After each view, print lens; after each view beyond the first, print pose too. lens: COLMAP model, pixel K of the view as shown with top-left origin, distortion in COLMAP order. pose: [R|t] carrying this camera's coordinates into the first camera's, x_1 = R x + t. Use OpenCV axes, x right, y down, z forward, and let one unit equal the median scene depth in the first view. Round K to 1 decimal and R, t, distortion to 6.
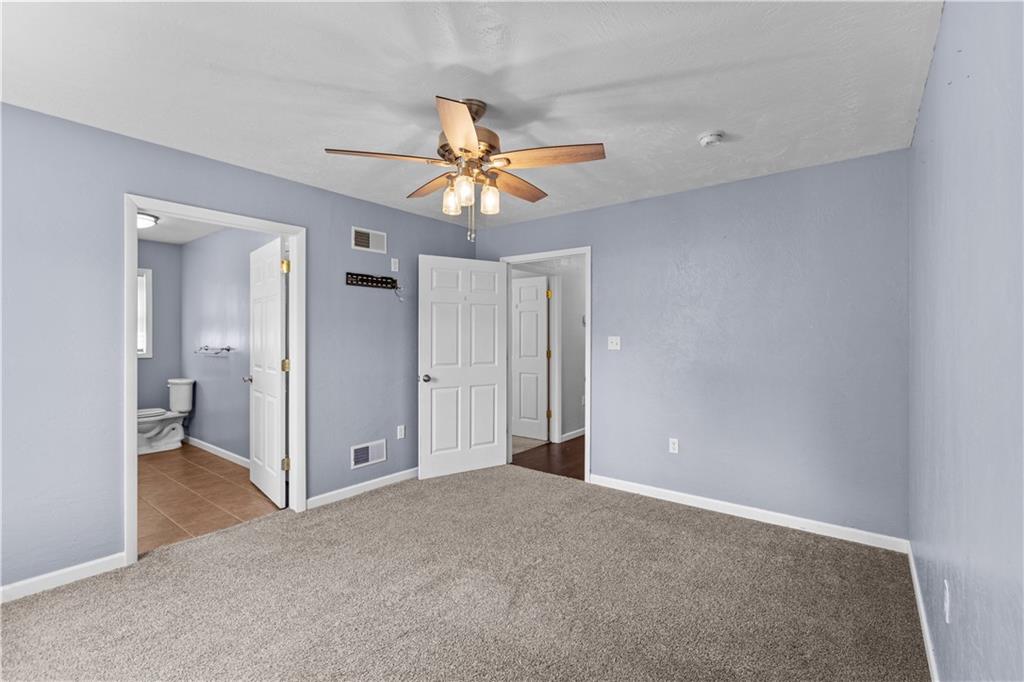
lens RADIAL K [[452.1, 0, 513.7], [0, 452.1, 339.5], [0, 0, 1]] dist [-0.003044, -0.000093]
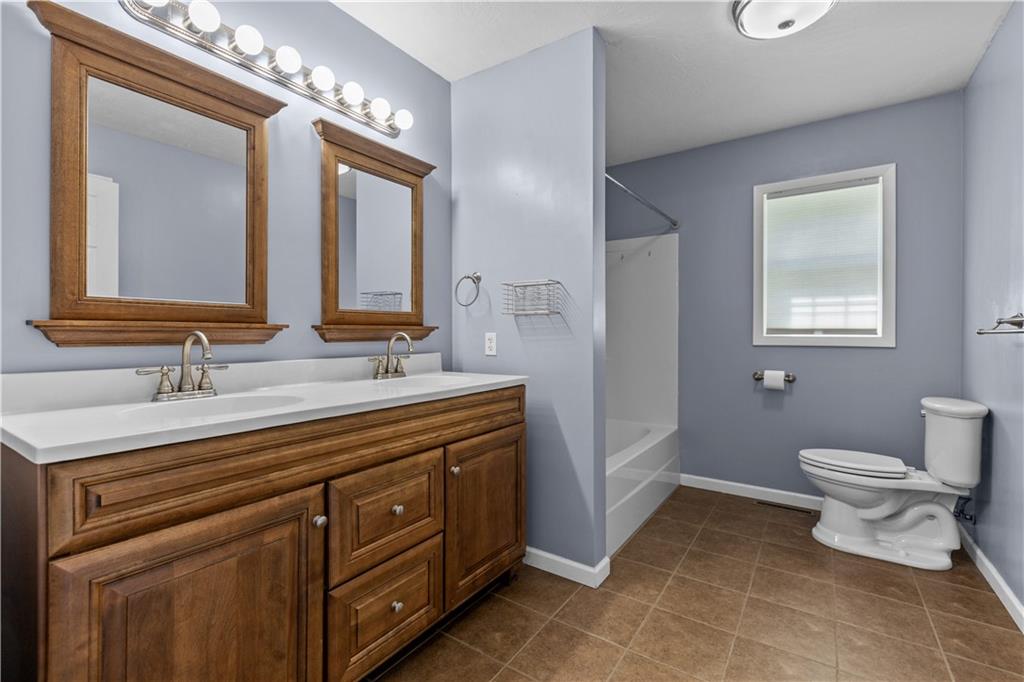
lens RADIAL K [[452.1, 0, 514.4], [0, 452.1, 335.5], [0, 0, 1]] dist [-0.003044, -0.000093]
pose [[0.066548, 0.006625, -0.997761, -0.358770], [-0.004578, 0.999969, 0.006334, 0.027612], [0.997773, 0.004146, 0.066577, 0.580447]]
